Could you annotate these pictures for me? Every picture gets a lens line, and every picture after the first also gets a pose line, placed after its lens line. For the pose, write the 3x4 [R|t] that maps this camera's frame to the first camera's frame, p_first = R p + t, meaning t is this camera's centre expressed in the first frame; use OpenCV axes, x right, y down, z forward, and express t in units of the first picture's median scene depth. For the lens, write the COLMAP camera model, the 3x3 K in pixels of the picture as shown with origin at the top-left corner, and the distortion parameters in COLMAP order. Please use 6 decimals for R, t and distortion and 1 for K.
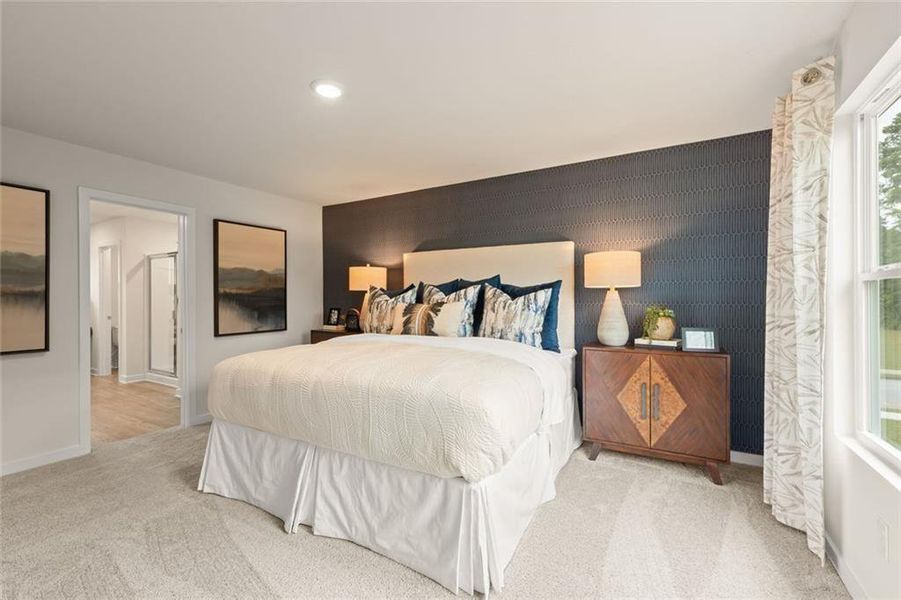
lens RADIAL K [[390.6, 0, 454.9], [0, 390.6, 299.8], [0, 0, 1]] dist [-0.000447, -0.000222]
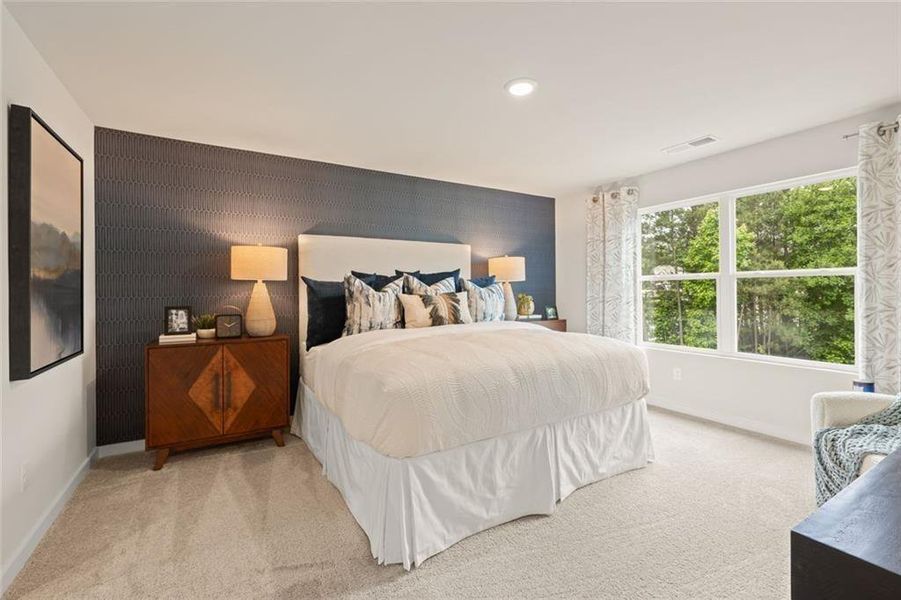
lens RADIAL K [[390.6, 0, 454.2], [0, 390.6, 290.1], [0, 0, 1]] dist [-0.000447, -0.000222]
pose [[0.482427, -0.001802, 0.875934, -1.248365], [0.011813, 0.999920, -0.004449, 0.005631], [-0.875857, 0.012493, 0.482410, 0.619075]]
